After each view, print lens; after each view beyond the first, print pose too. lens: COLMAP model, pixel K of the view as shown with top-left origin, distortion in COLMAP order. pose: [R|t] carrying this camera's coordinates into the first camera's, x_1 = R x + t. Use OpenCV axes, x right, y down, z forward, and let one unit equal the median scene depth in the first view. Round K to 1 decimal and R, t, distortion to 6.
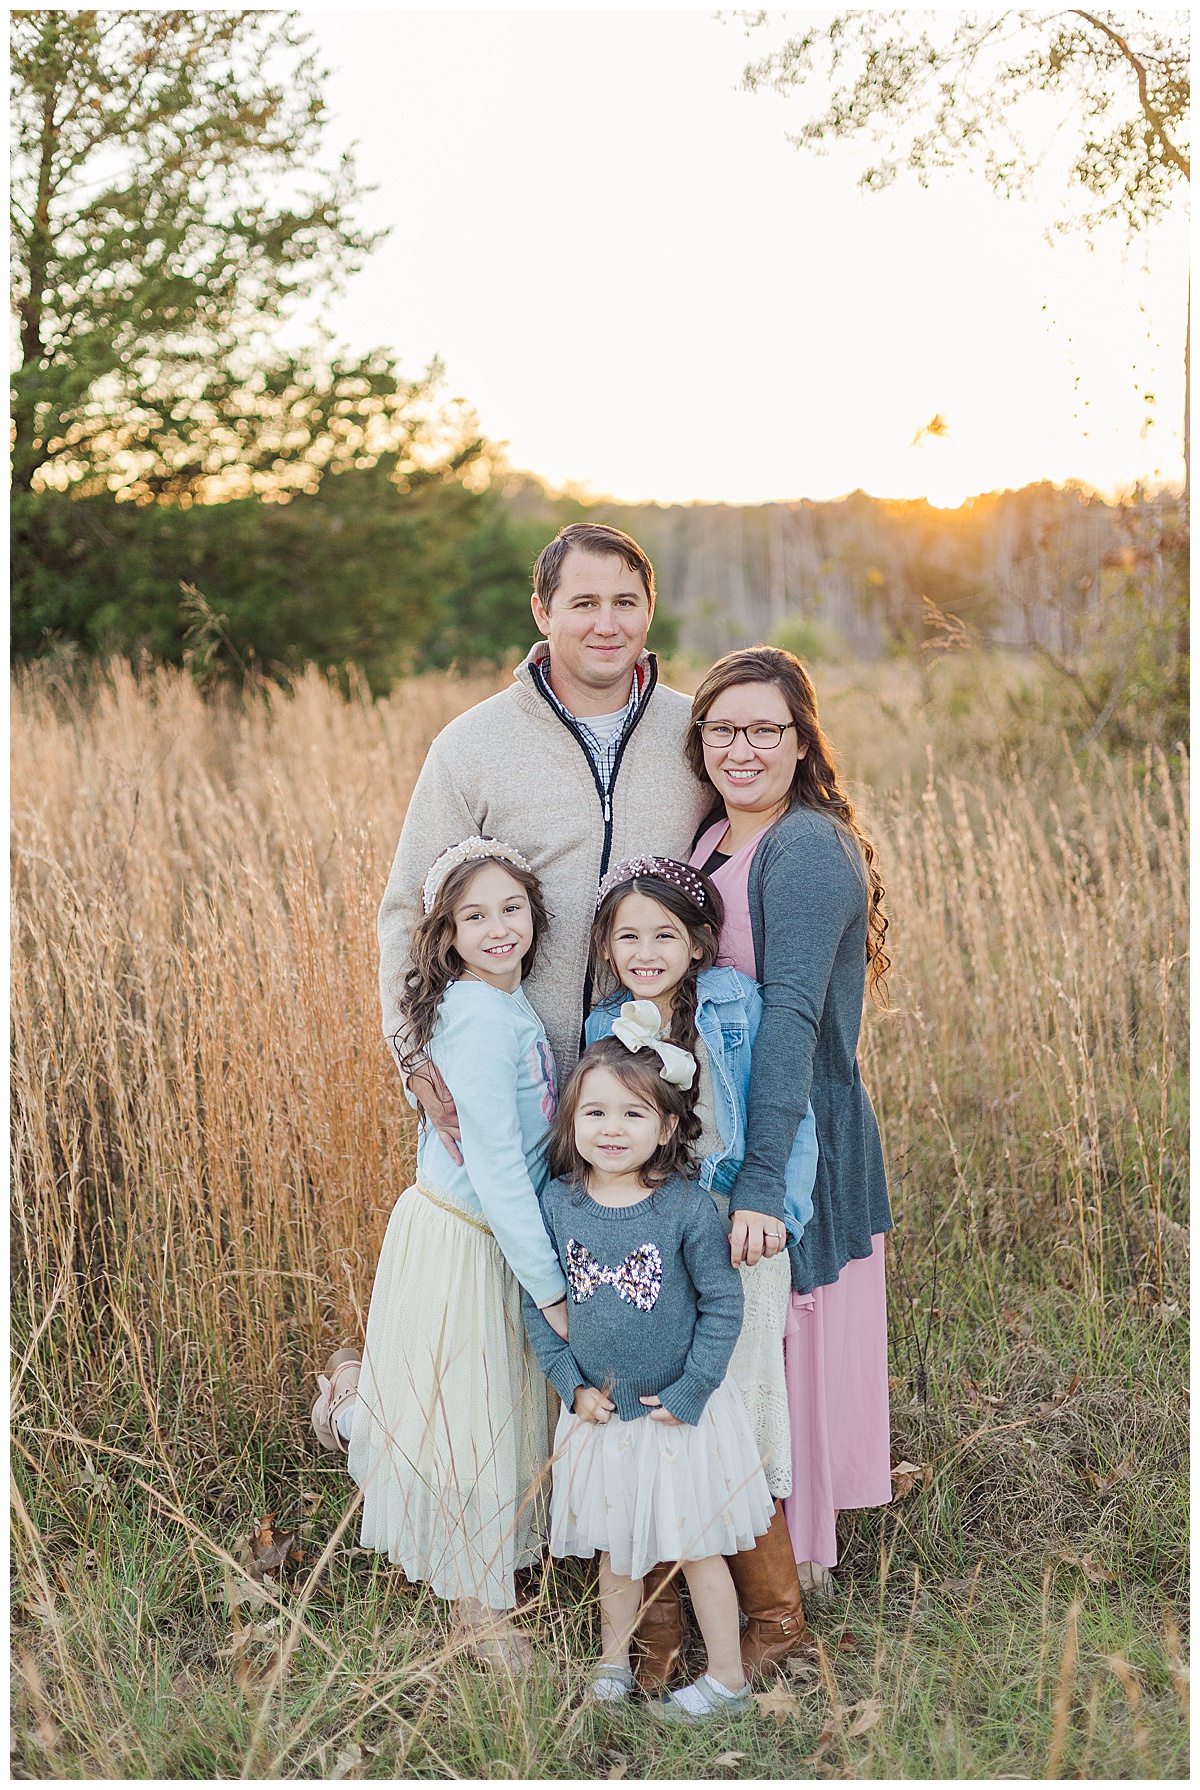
lens RADIAL K [[2487.4, 0, 600.0], [0, 2487.4, 895.0], [0, 0, 1]] dist [0.015580, 0.046013]
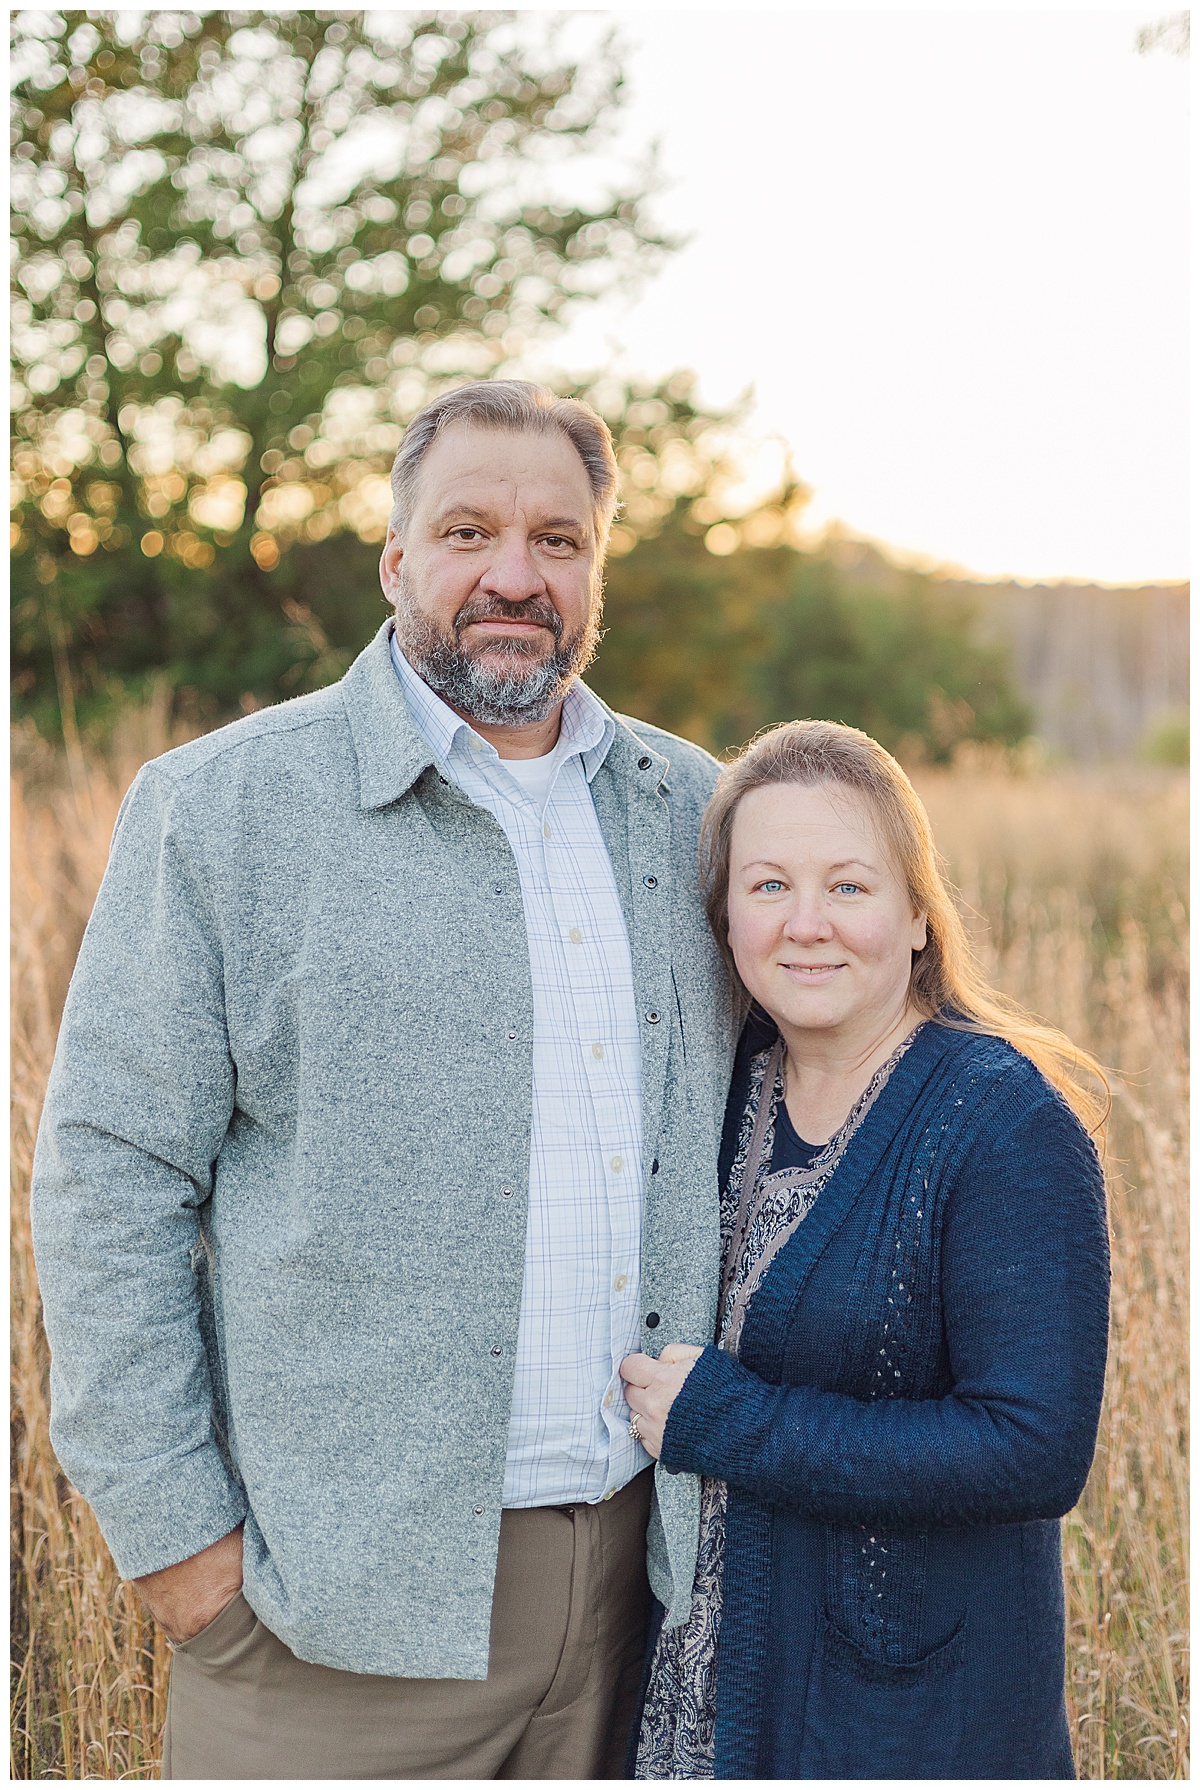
lens RADIAL K [[2479.8, 0, 612.1], [0, 2479.8, 835.9], [0, 0, 1]] dist [0.029268, -0.015117]
pose [[0.988677, 0.049110, -0.141793, 0.016118], [-0.057469, 0.996805, -0.055474, -0.014779], [0.138616, 0.062995, 0.988341, 0.184058]]
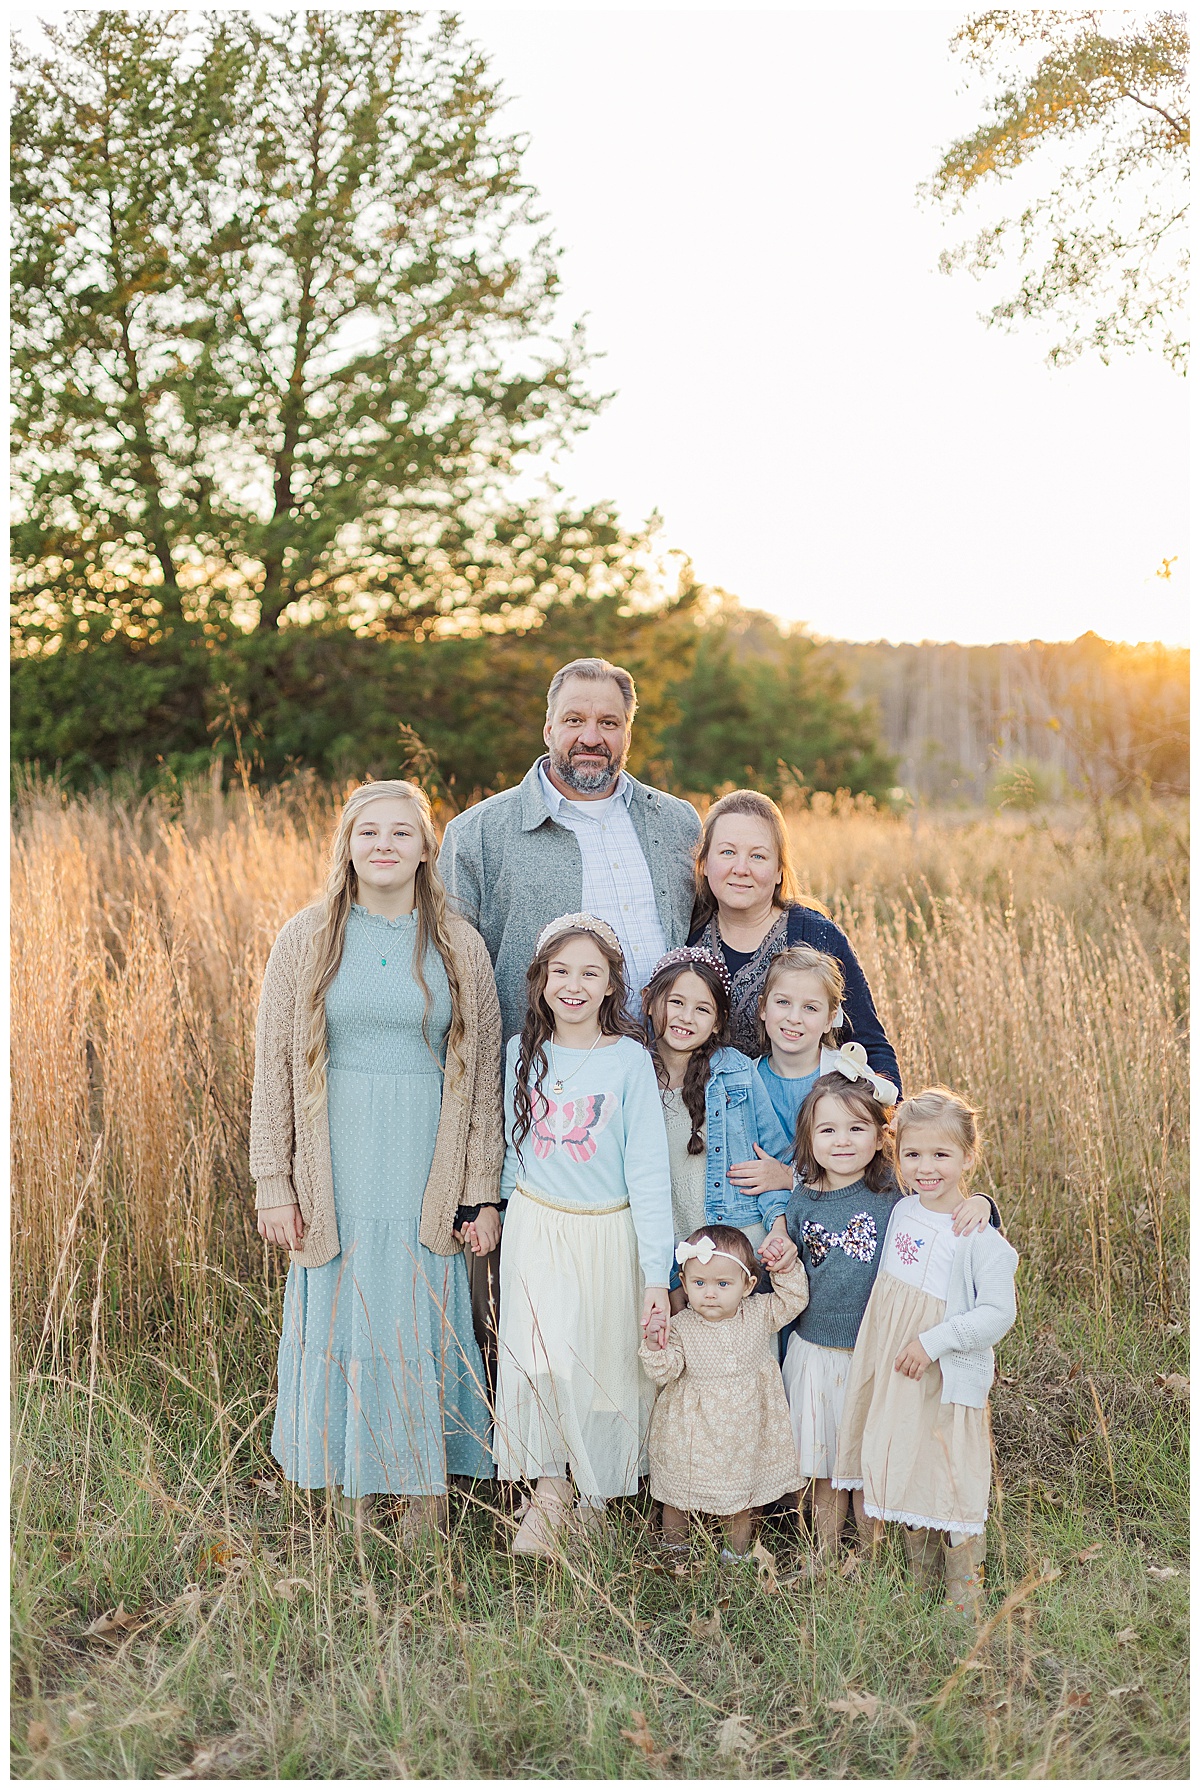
lens RADIAL K [[2844.3, 0, 600.0], [0, 2844.3, 895.0], [0, 0, 1]] dist [0.161954, 0.001121]
pose [[0.994492, 0.027124, -0.101246, 0.040567], [-0.033091, 0.997783, -0.057733, 0.020974], [0.099455, 0.060765, 0.993185, -0.216248]]
